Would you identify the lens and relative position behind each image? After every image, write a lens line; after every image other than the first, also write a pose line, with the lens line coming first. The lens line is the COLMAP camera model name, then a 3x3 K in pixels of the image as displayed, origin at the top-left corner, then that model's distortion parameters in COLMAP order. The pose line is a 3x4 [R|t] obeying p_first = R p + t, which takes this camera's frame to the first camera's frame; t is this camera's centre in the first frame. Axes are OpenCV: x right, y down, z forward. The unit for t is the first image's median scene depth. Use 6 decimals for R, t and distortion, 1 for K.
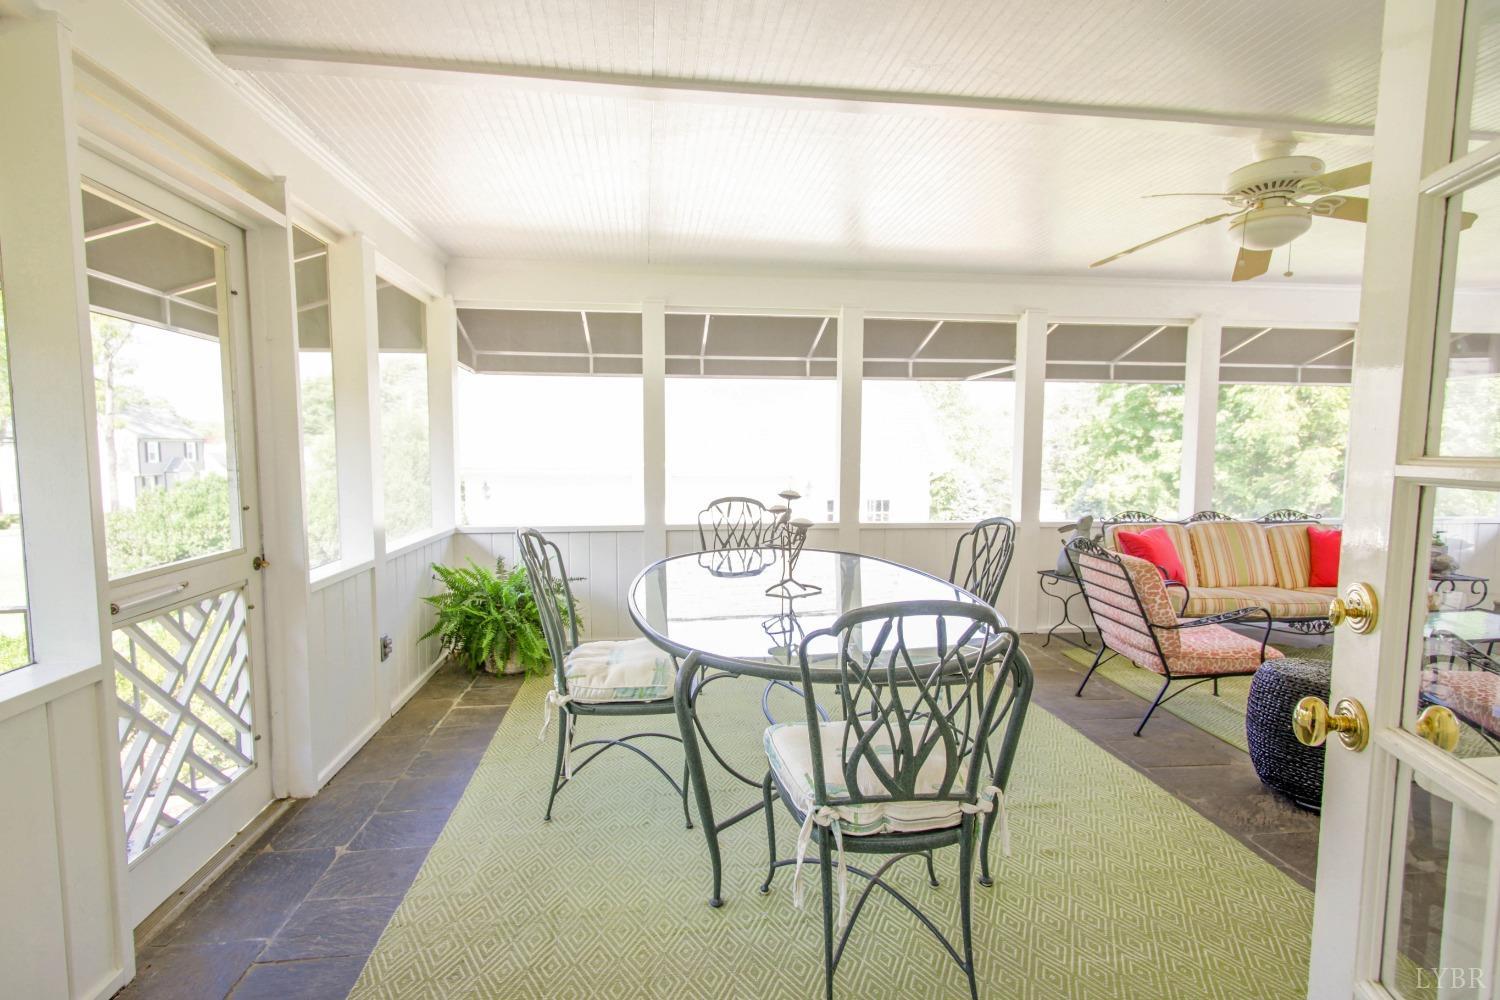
lens RADIAL K [[737.2, 0, 750.0], [0, 737.2, 500.0], [0, 0, 1]] dist [0.025920, -0.000165]
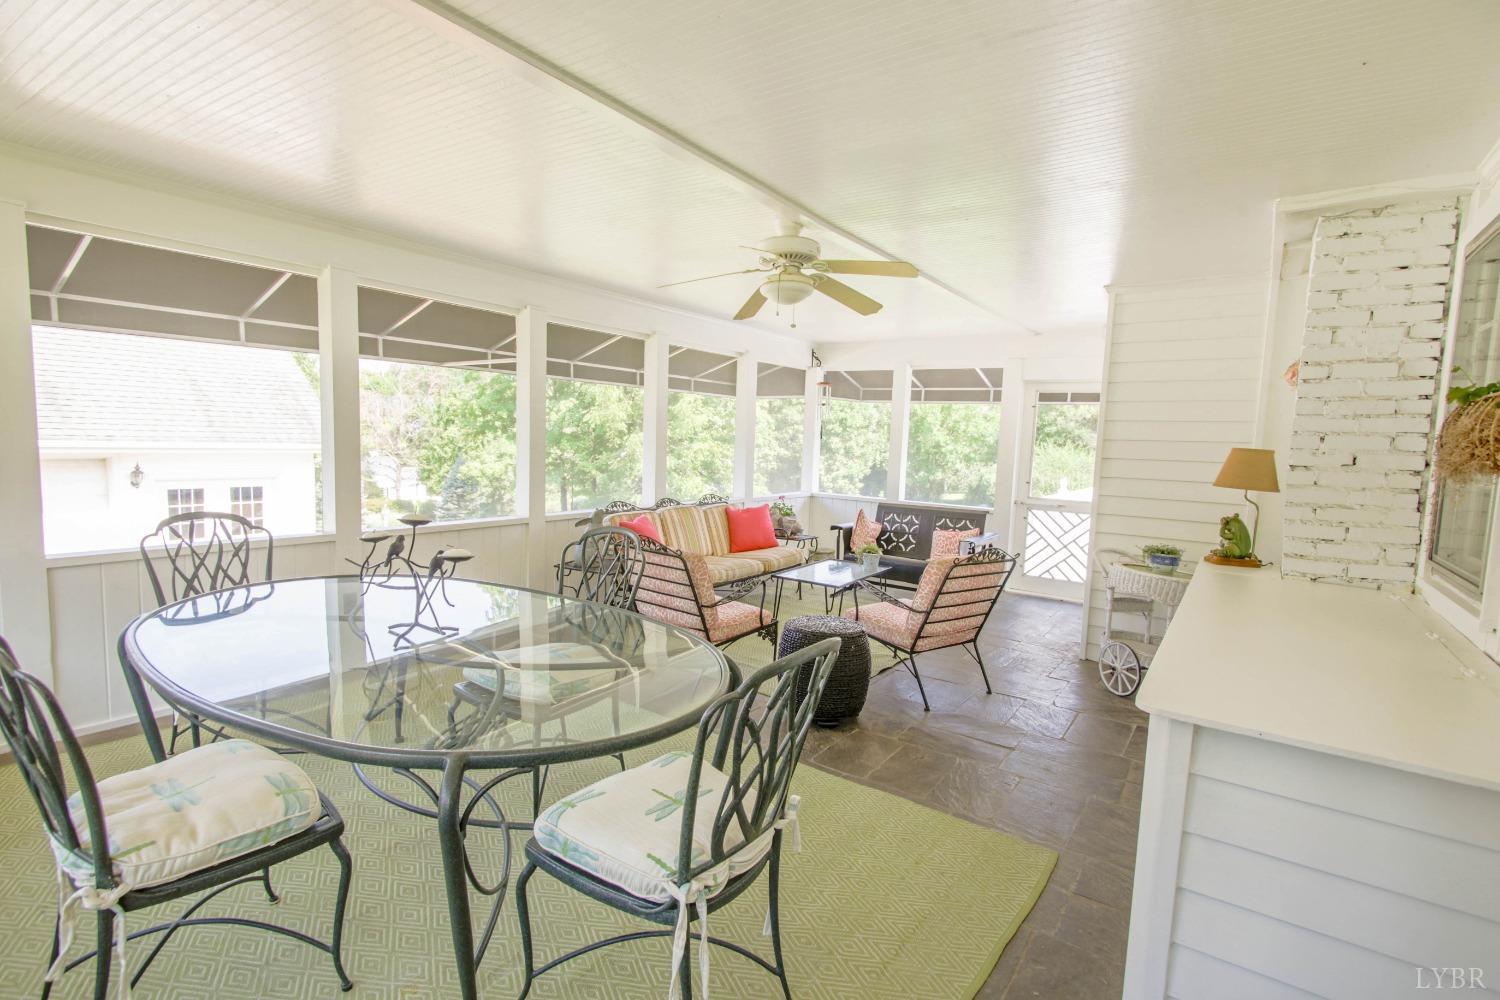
lens RADIAL K [[727.4, 0, 746.8], [0, 727.4, 503.4], [0, 0, 1]] dist [0.033563, -0.020874]
pose [[0.673563, -0.049431, 0.737475, -0.183854], [0.019451, 0.998601, 0.049168, -0.036234], [-0.738874, -0.018773, 0.673582, 0.126958]]
